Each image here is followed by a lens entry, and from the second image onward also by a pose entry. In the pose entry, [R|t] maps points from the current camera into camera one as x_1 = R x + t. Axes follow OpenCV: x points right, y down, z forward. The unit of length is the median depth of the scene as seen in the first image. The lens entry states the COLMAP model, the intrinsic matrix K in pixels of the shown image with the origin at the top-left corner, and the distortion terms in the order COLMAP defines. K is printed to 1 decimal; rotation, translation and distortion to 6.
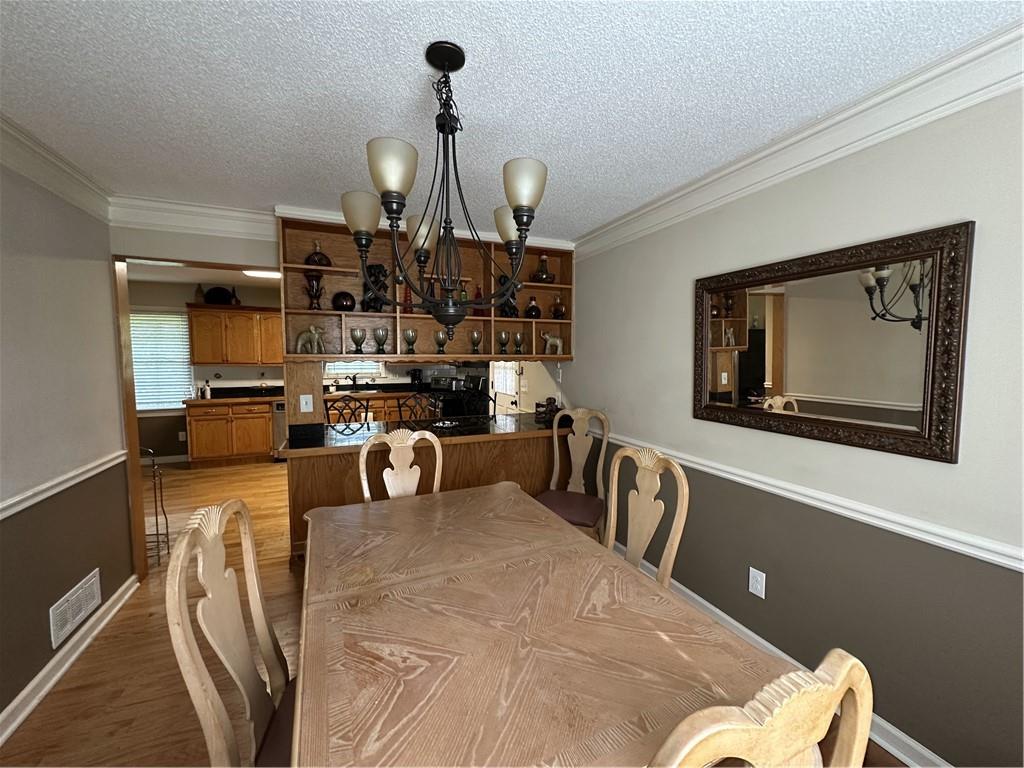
lens RADIAL K [[409.9, 0, 511.5], [0, 409.9, 383.9], [0, 0, 1]] dist [-0.006835, 0.001981]
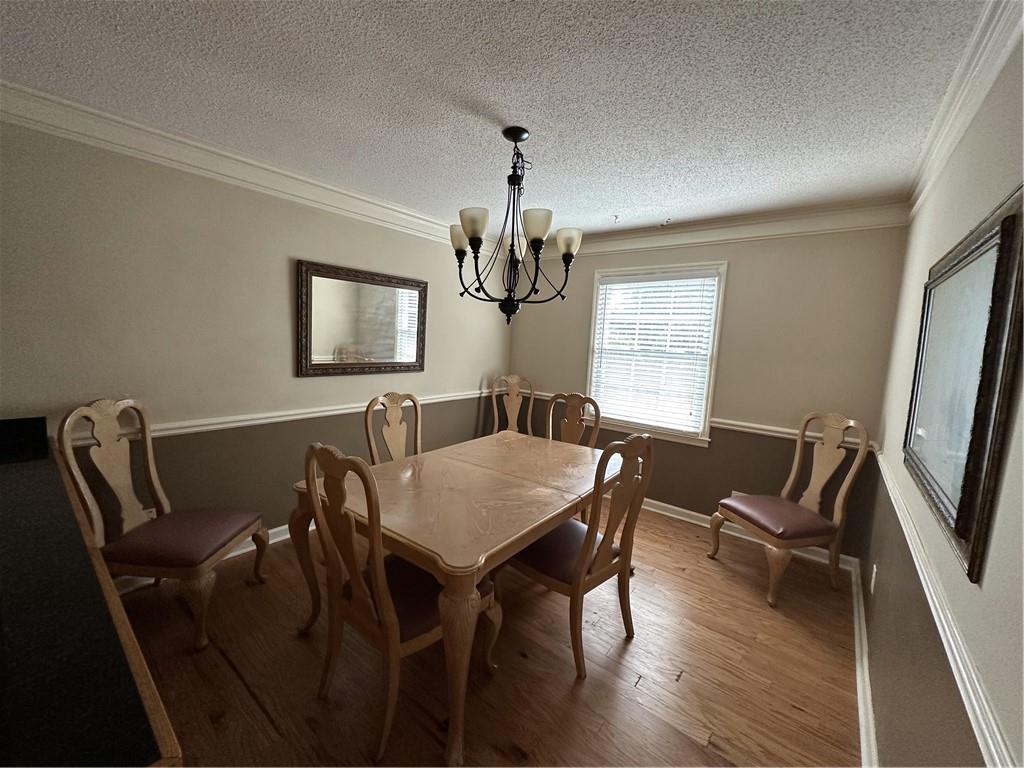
lens RADIAL K [[409.9, 0, 515.5], [0, 409.9, 377.1], [0, 0, 1]] dist [-0.006835, 0.001981]
pose [[-0.483815, -0.105881, 0.868742, -1.300740], [0.012471, 0.991720, 0.127815, -0.088669], [-0.875082, 0.072673, -0.478488, 1.482873]]
